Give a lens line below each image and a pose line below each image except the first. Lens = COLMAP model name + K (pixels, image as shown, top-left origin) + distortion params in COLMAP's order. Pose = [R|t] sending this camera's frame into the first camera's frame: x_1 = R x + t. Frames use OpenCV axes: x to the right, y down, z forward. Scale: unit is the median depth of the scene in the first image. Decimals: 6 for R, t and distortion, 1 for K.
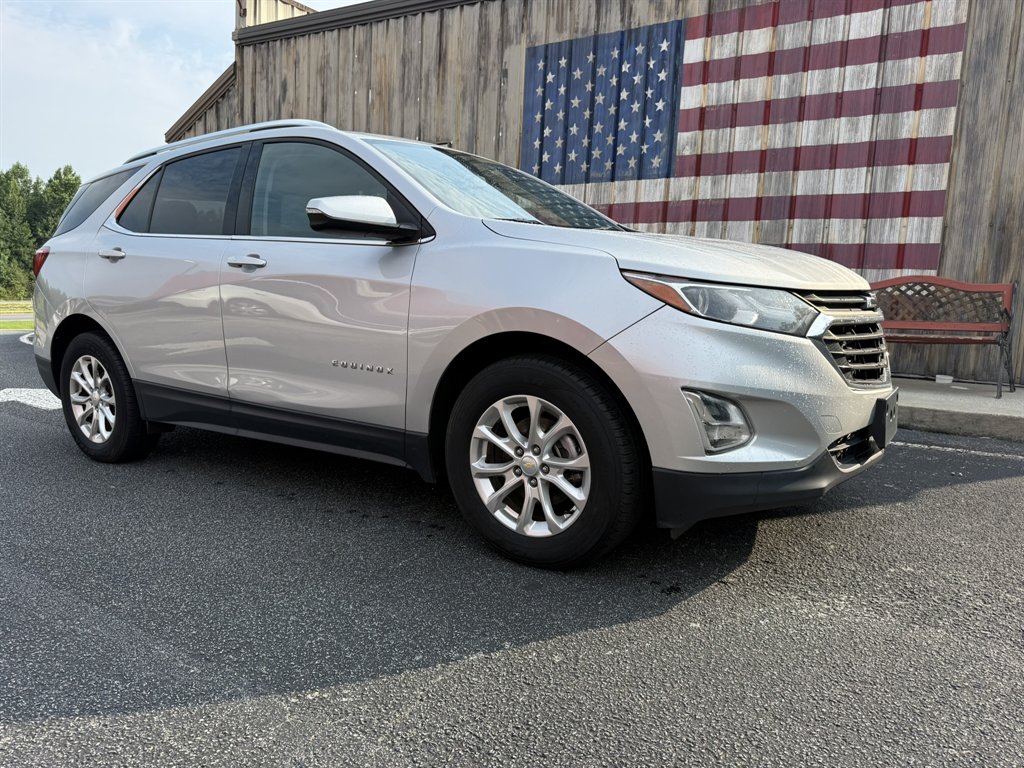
lens RADIAL K [[755.6, 0, 512.7], [0, 755.6, 387.7], [0, 0, 1]] dist [0.011280, -0.021378]
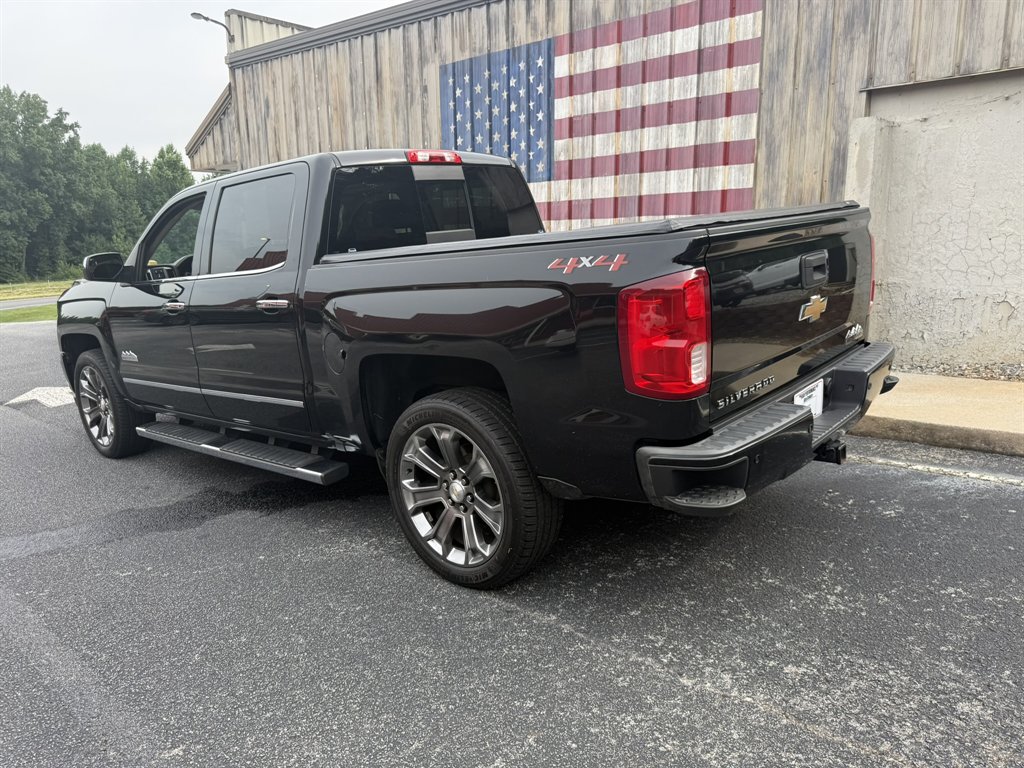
lens RADIAL K [[759.7, 0, 506.5], [0, 759.7, 396.6], [0, 0, 1]] dist [0.005247, -0.010518]
pose [[0.988687, -0.033150, -0.146287, 0.302861], [0.044965, 0.995922, 0.078212, -0.045897], [0.143098, -0.083905, 0.986145, -0.169798]]
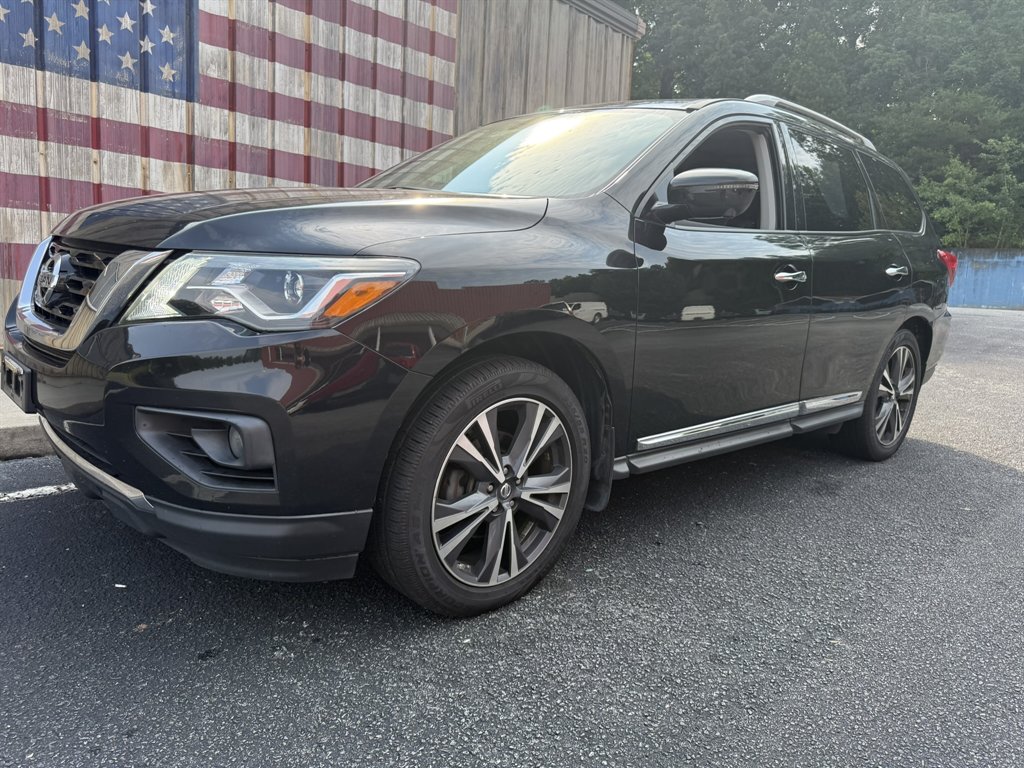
lens RADIAL K [[738.9, 0, 506.1], [0, 738.9, 382.9], [0, 0, 1]] dist [-0.001243, 0.001820]
pose [[0.175073, -0.150540, 0.972978, -0.467772], [0.081274, 0.987078, 0.138097, -0.088854], [-0.981195, 0.054901, 0.185046, 0.601386]]
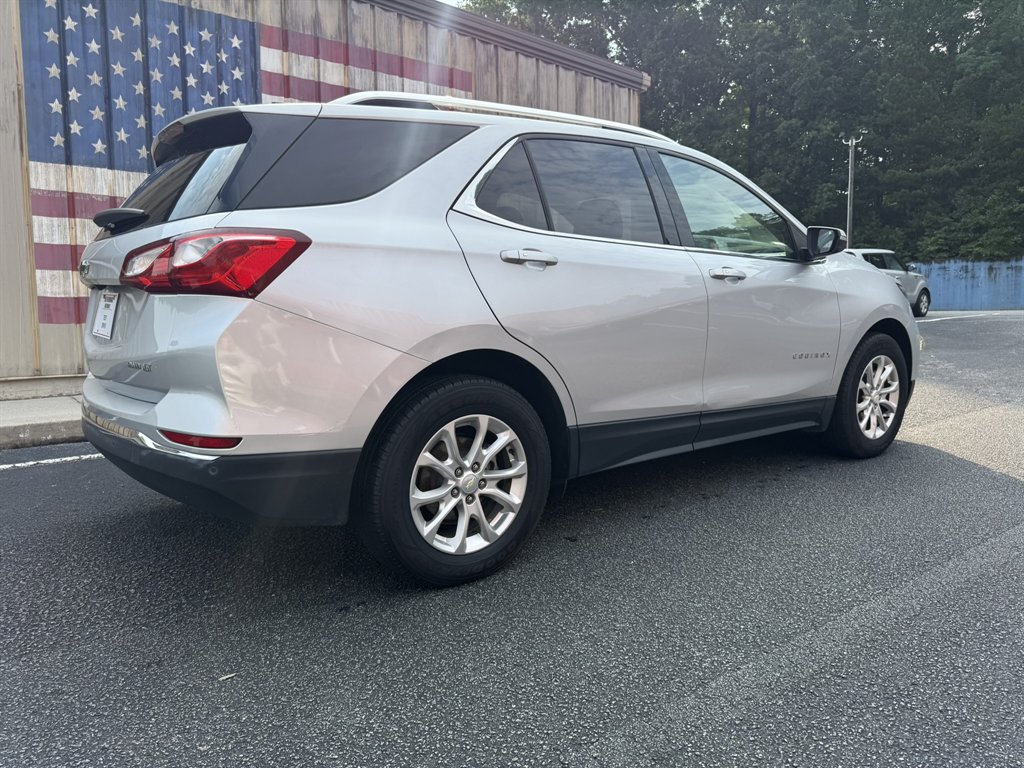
lens RADIAL K [[734.4, 0, 513.0], [0, 734.4, 378.9], [0, 0, 1]] dist [0.005466, -0.002827]
pose [[0.308992, -0.109563, 0.944733, -0.603156], [0.140420, 0.987711, 0.068620, -0.055951], [-0.940641, 0.111456, 0.320580, 0.436229]]
